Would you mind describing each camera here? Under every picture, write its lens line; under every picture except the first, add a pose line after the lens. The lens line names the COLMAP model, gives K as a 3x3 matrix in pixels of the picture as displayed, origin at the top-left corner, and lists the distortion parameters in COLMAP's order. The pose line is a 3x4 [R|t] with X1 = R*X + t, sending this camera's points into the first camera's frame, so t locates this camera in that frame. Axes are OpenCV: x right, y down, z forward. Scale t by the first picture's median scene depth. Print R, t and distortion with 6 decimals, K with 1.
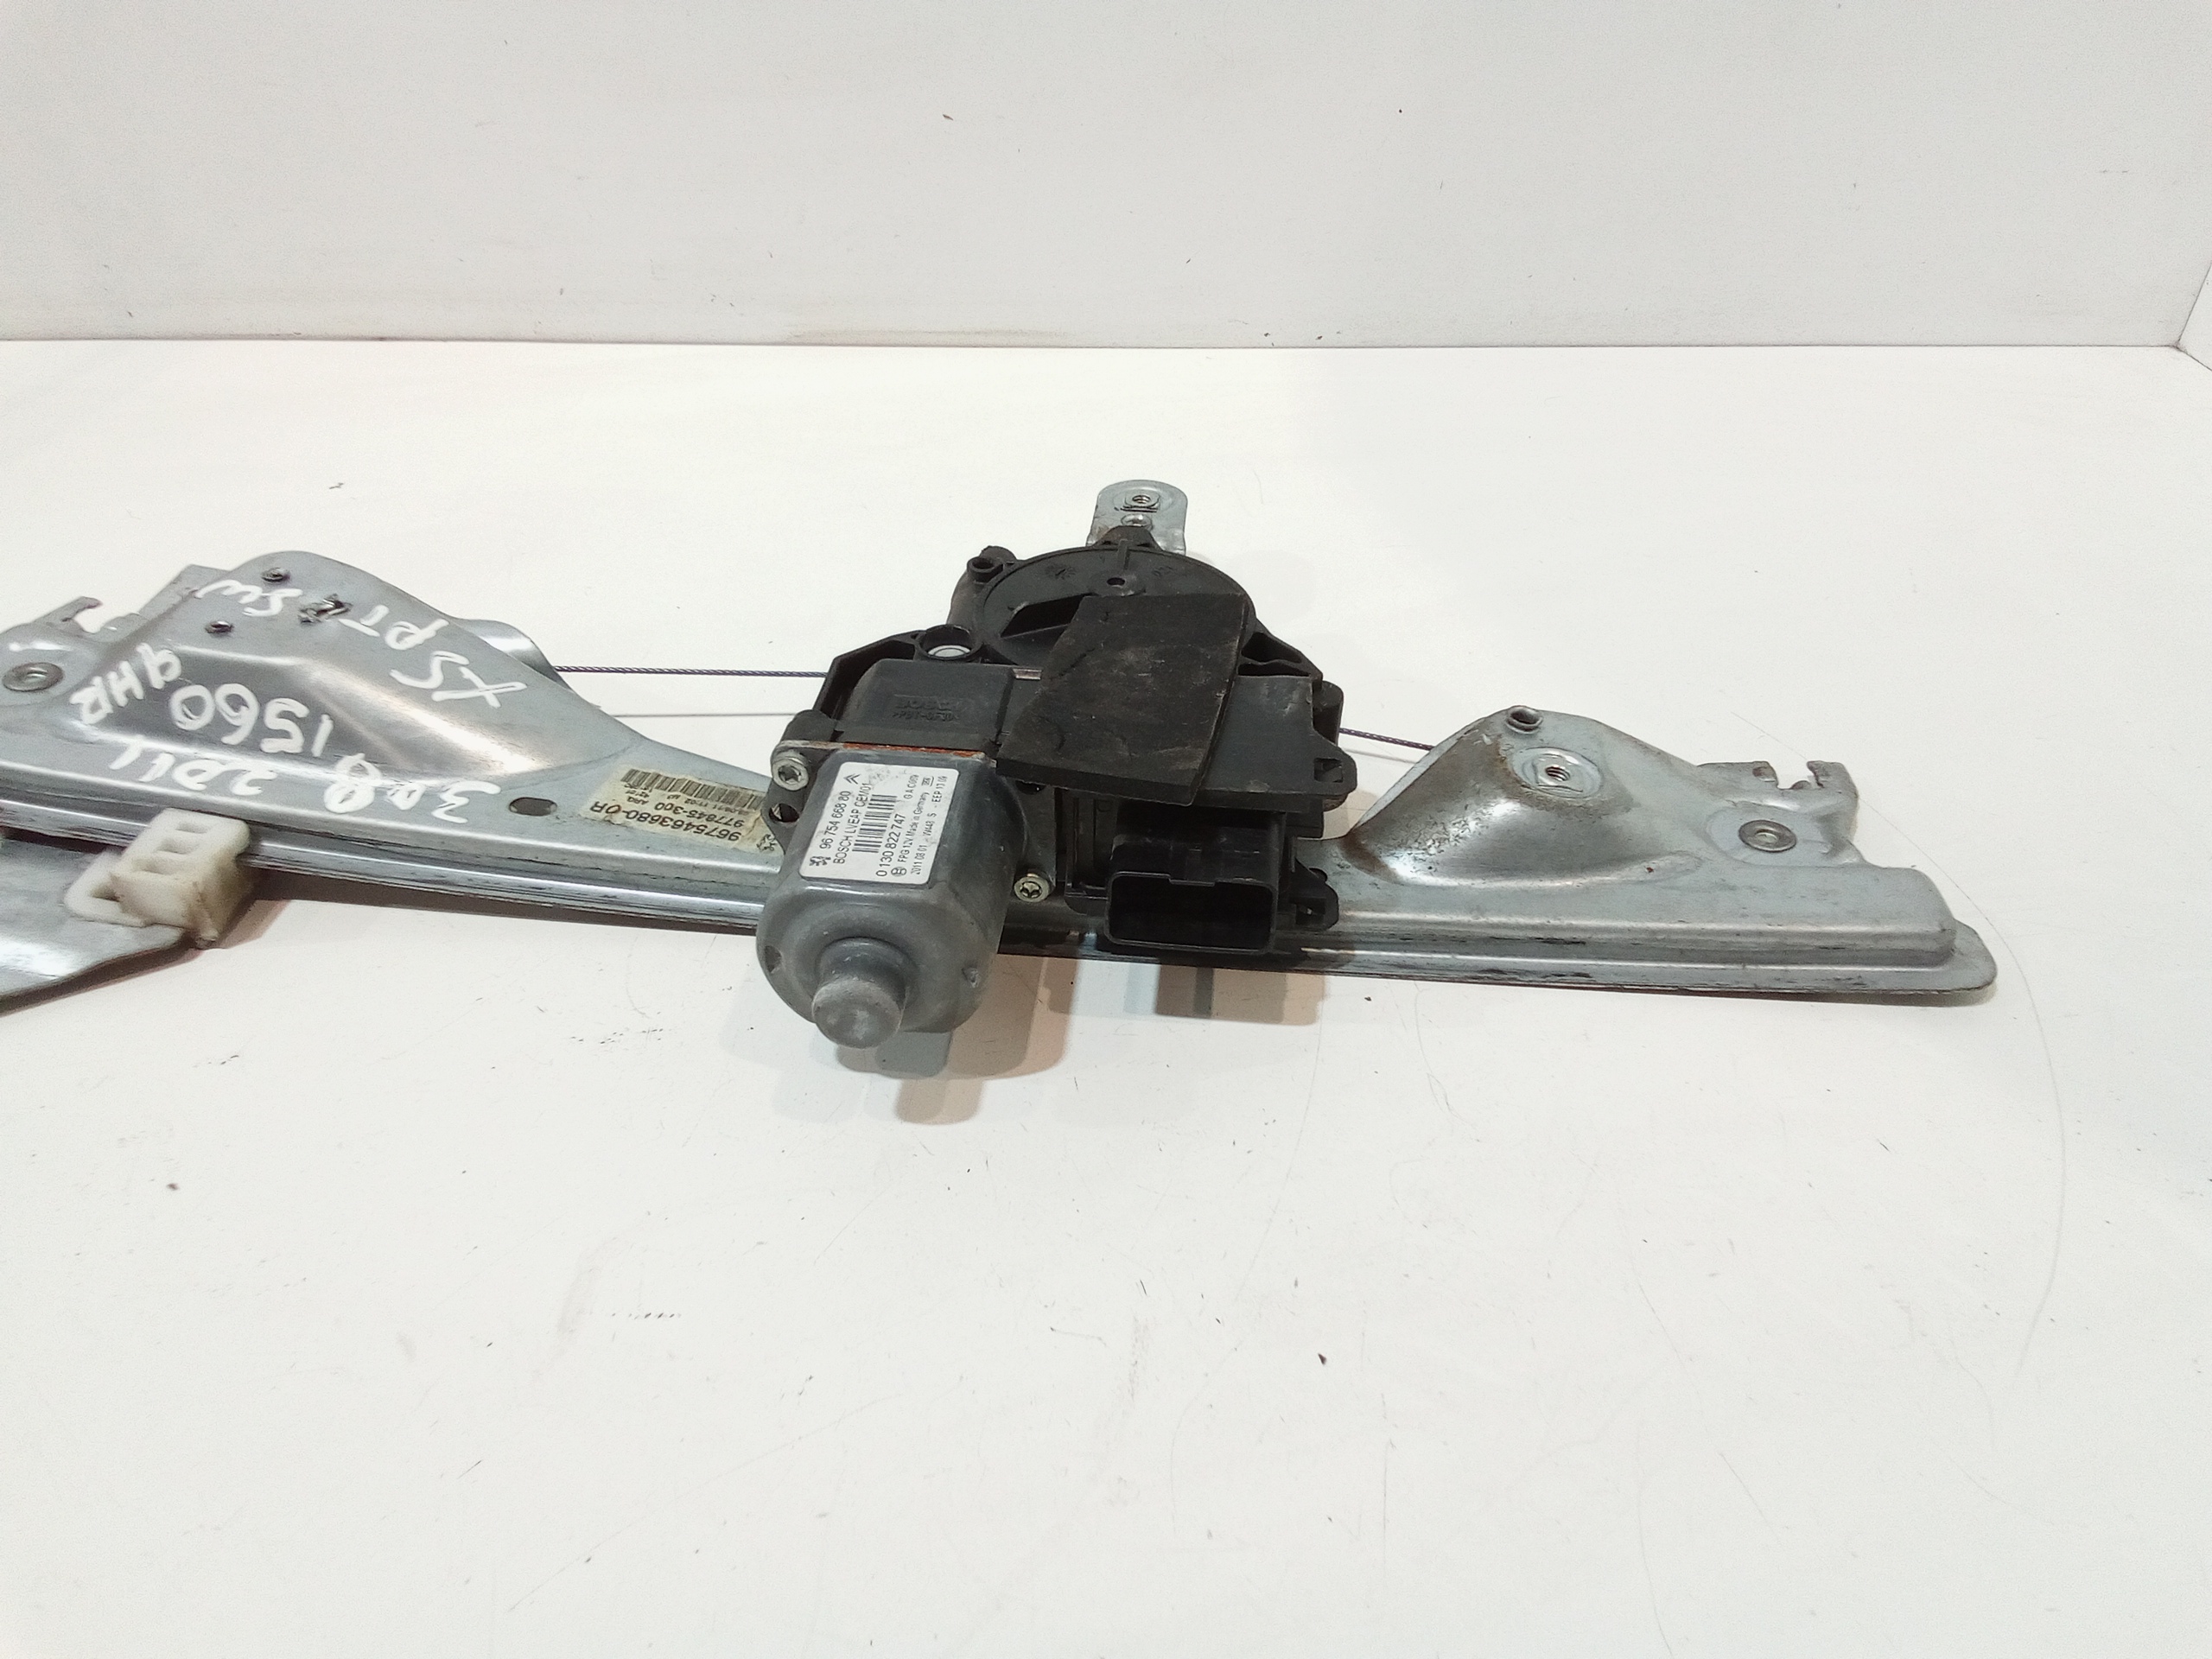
lens RADIAL K [[1549.6, 0, 1116.0], [0, 1549.6, 820.6], [0, 0, 1]] dist [0.067447, -0.092016]
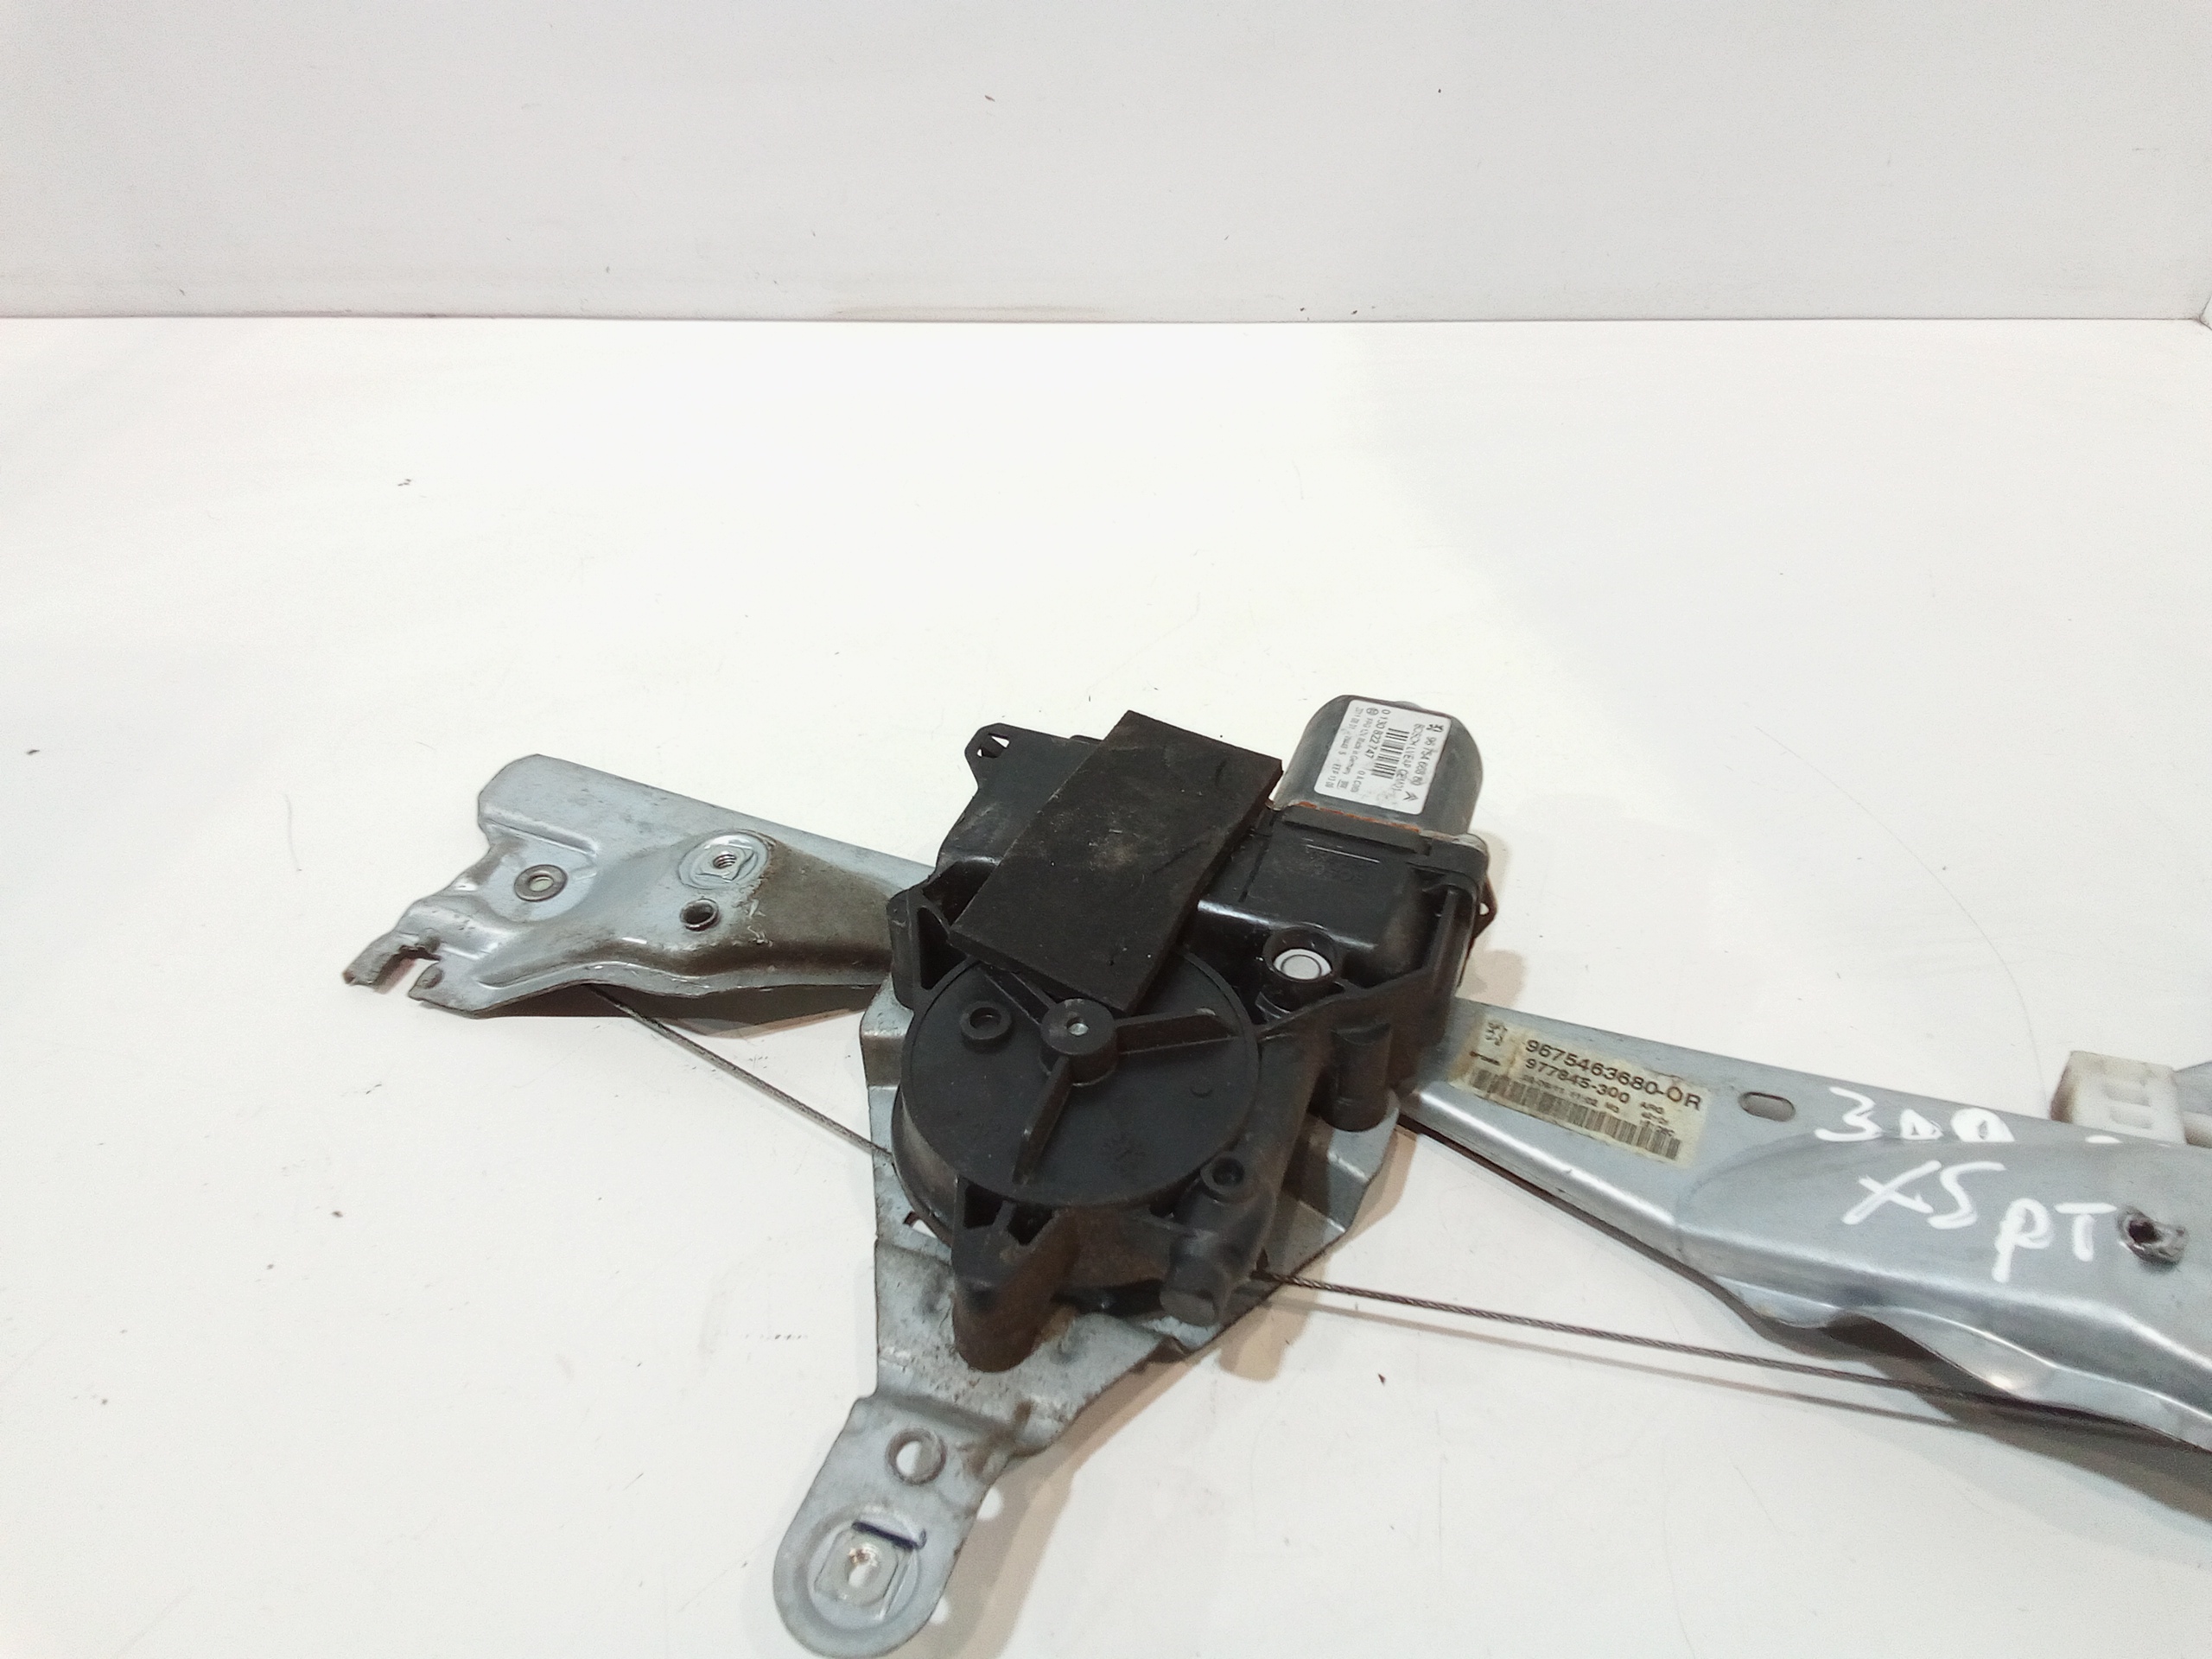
lens RADIAL K [[1549.6, 0, 1116.0], [0, 1549.6, 820.6], [0, 0, 1]] dist [0.067447, -0.092016]
pose [[-0.965514, -0.172187, 0.195278, -0.168456], [0.159812, 0.200151, 0.966643, -1.020030], [-0.205529, 0.964516, -0.165731, 1.123302]]
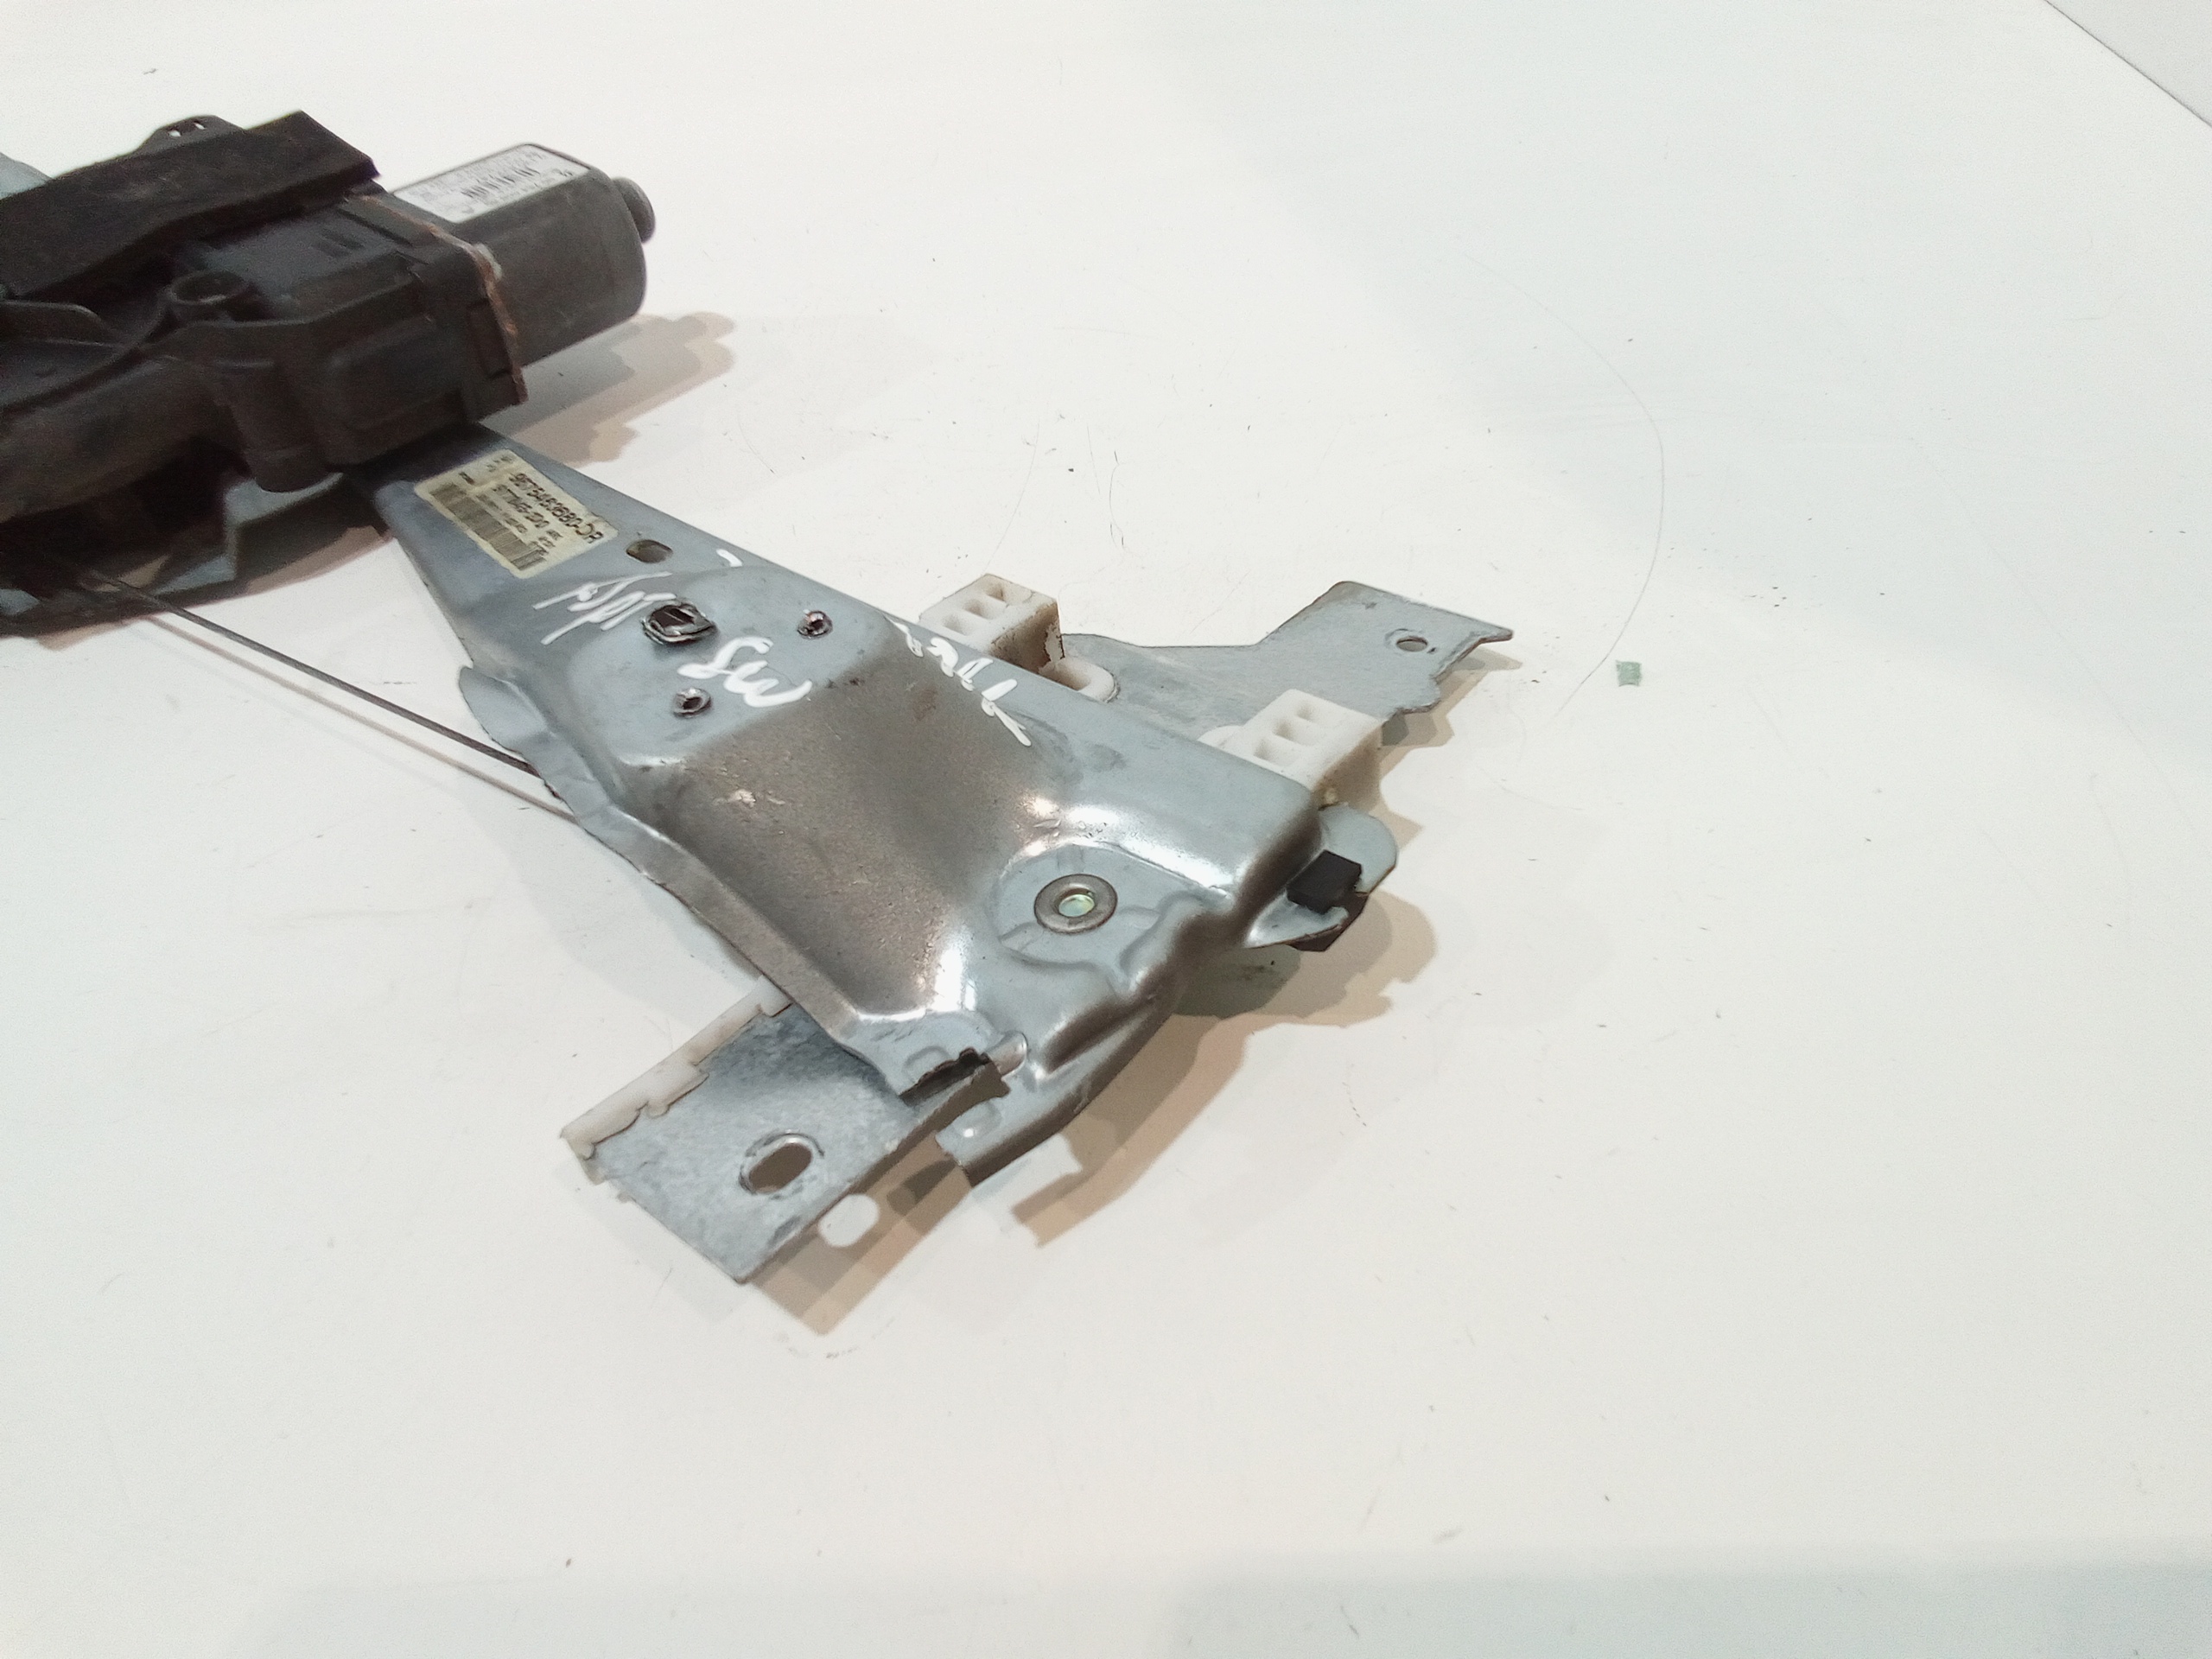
lens RADIAL K [[1531.5, 0, 1106.0], [0, 1531.5, 829.5], [0, 0, 1]] dist [0.046156, -0.074982]
pose [[-0.831169, -0.399717, 0.386503, -1.033607], [0.331330, 0.202168, 0.921601, -0.722483], [-0.446518, 0.894066, -0.035598, 1.110494]]
